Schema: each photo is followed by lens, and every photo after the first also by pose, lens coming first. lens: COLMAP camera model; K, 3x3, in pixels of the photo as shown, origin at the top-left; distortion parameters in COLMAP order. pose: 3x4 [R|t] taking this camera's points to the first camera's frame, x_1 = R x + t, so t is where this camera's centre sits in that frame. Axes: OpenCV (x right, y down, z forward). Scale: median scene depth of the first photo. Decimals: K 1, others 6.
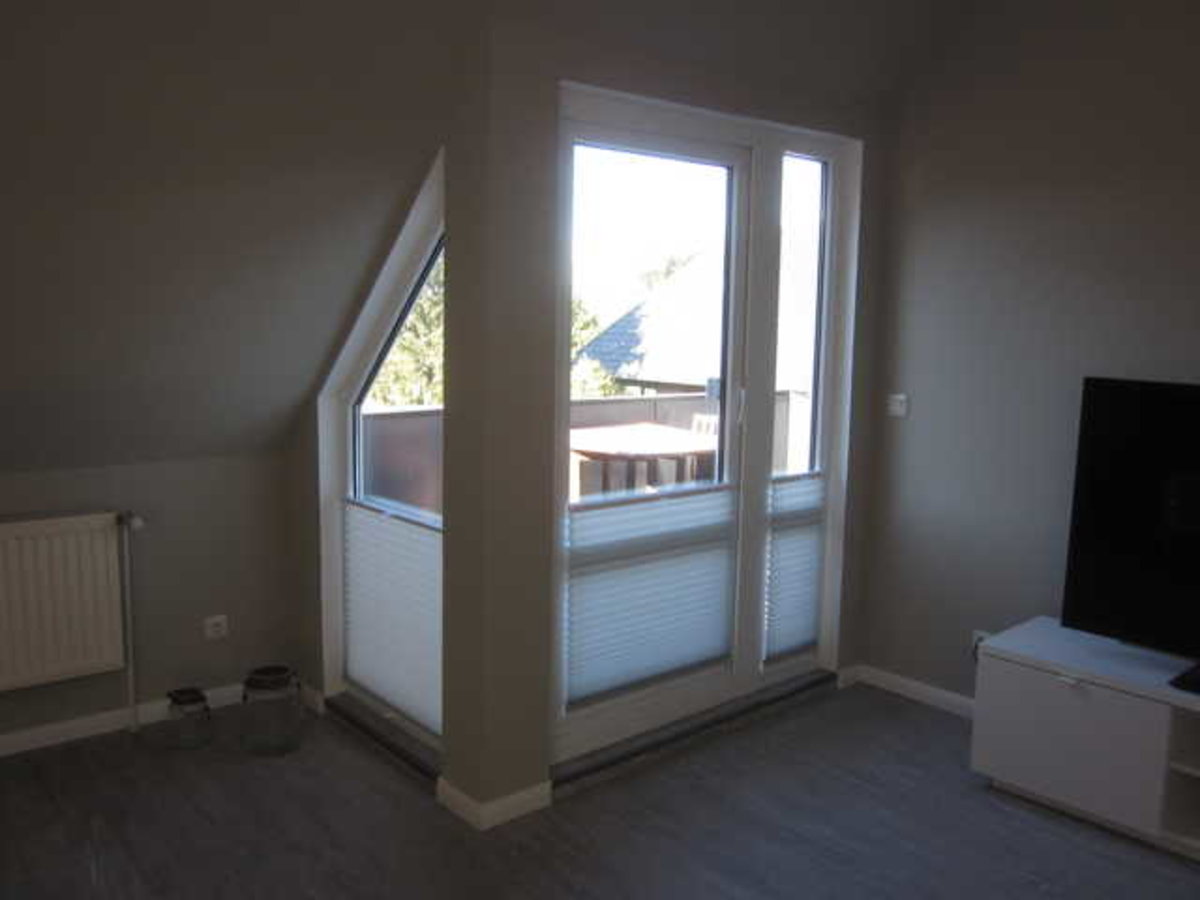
lens RADIAL K [[987.8, 0, 600.3], [0, 987.8, 453.4], [0, 0, 1]] dist [-0.060651, 0.005289]
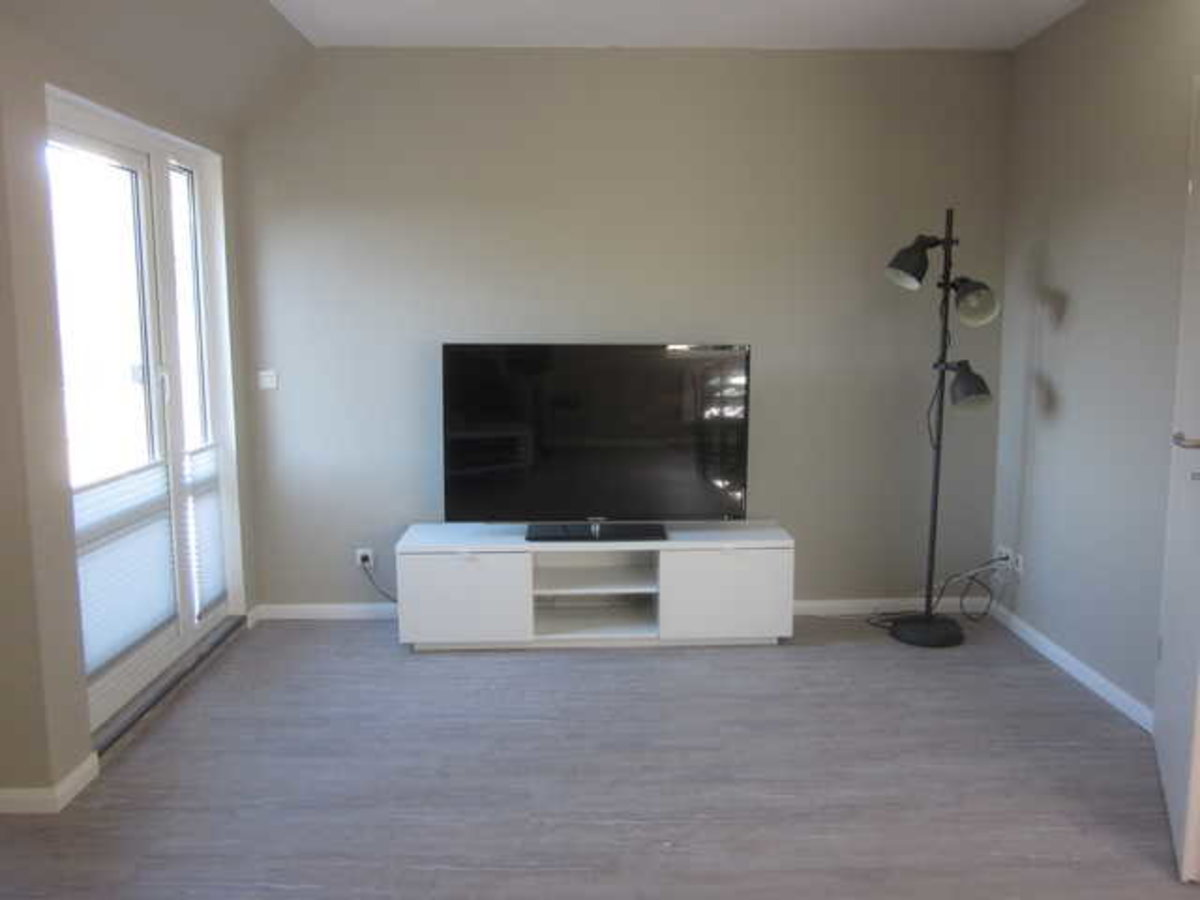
lens RADIAL K [[987.8, 0, 600.3], [0, 987.8, 453.4], [0, 0, 1]] dist [-0.060651, 0.005289]
pose [[0.639949, -0.122240, 0.758632, -0.369201], [0.119452, 0.991089, 0.058931, 0.018337], [-0.759076, 0.052907, 0.648849, -0.077348]]
